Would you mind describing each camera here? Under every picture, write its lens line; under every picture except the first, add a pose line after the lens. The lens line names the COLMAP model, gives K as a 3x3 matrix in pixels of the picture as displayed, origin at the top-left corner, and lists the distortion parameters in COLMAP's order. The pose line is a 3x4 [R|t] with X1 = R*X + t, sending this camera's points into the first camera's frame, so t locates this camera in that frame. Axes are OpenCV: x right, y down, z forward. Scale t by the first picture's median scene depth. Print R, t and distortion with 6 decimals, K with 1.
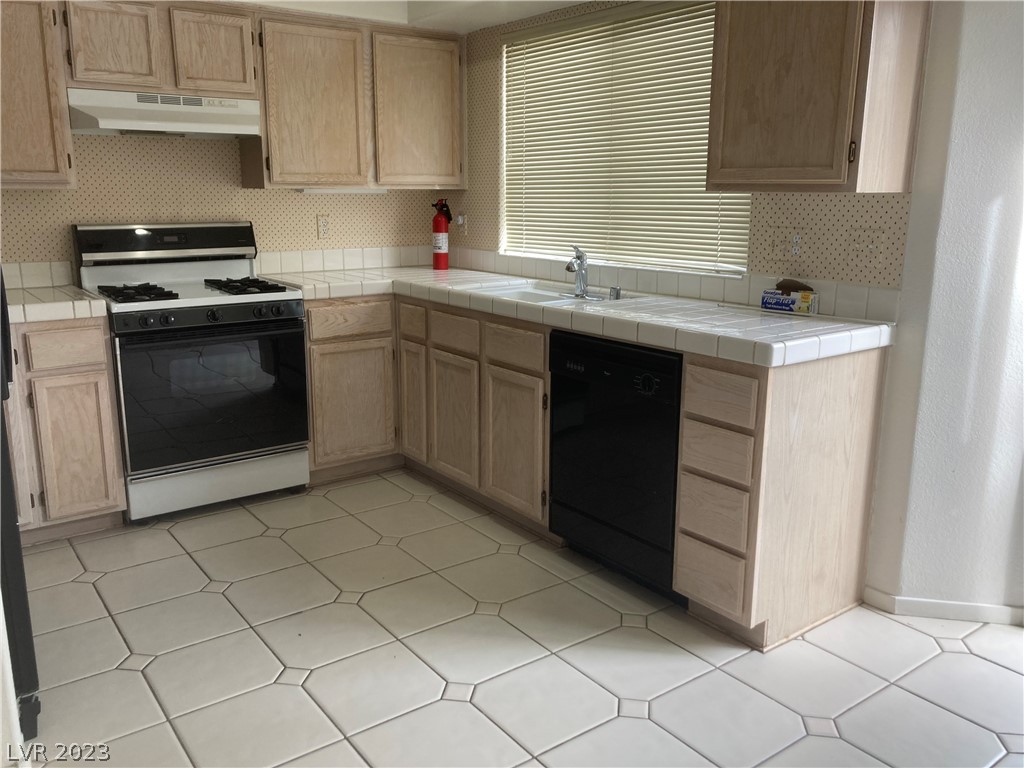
lens RADIAL K [[833.7, 0, 510.2], [0, 833.7, 372.0], [0, 0, 1]] dist [0.043773, -0.040355]
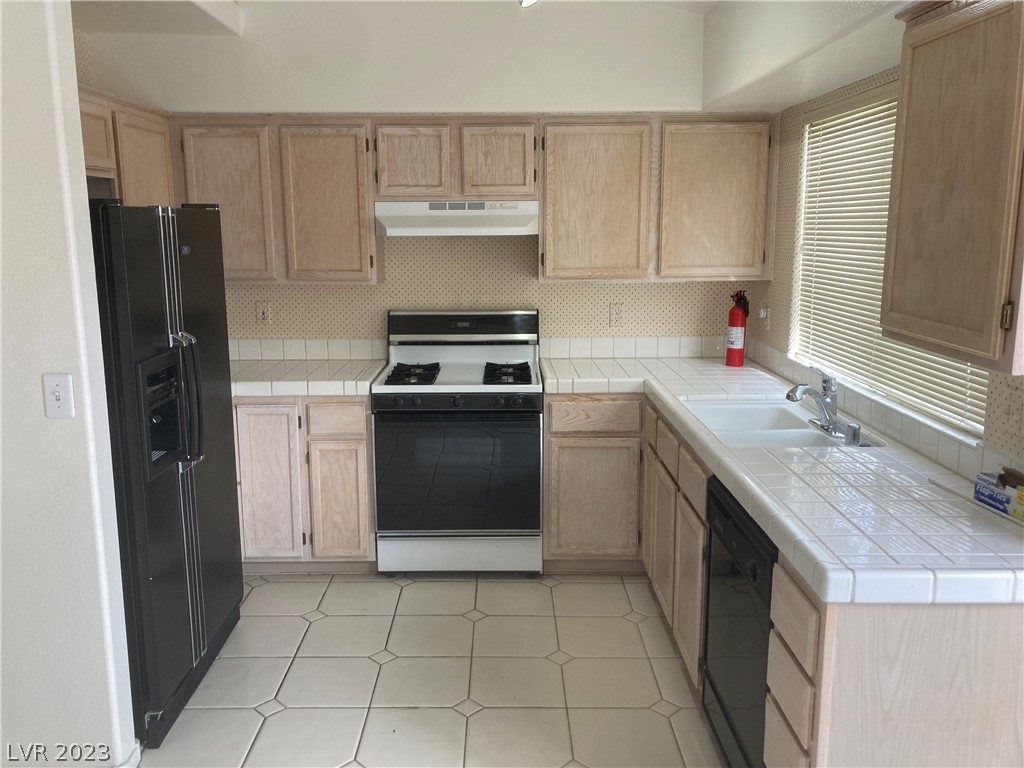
lens RADIAL K [[832.4, 0, 514.2], [0, 832.4, 373.6], [0, 0, 1]] dist [0.071768, -0.130777]
pose [[0.810987, 0.101031, -0.576275, 0.330944], [-0.121684, 0.992565, 0.002769, -0.116950], [0.572270, 0.067878, 0.817251, 0.153019]]
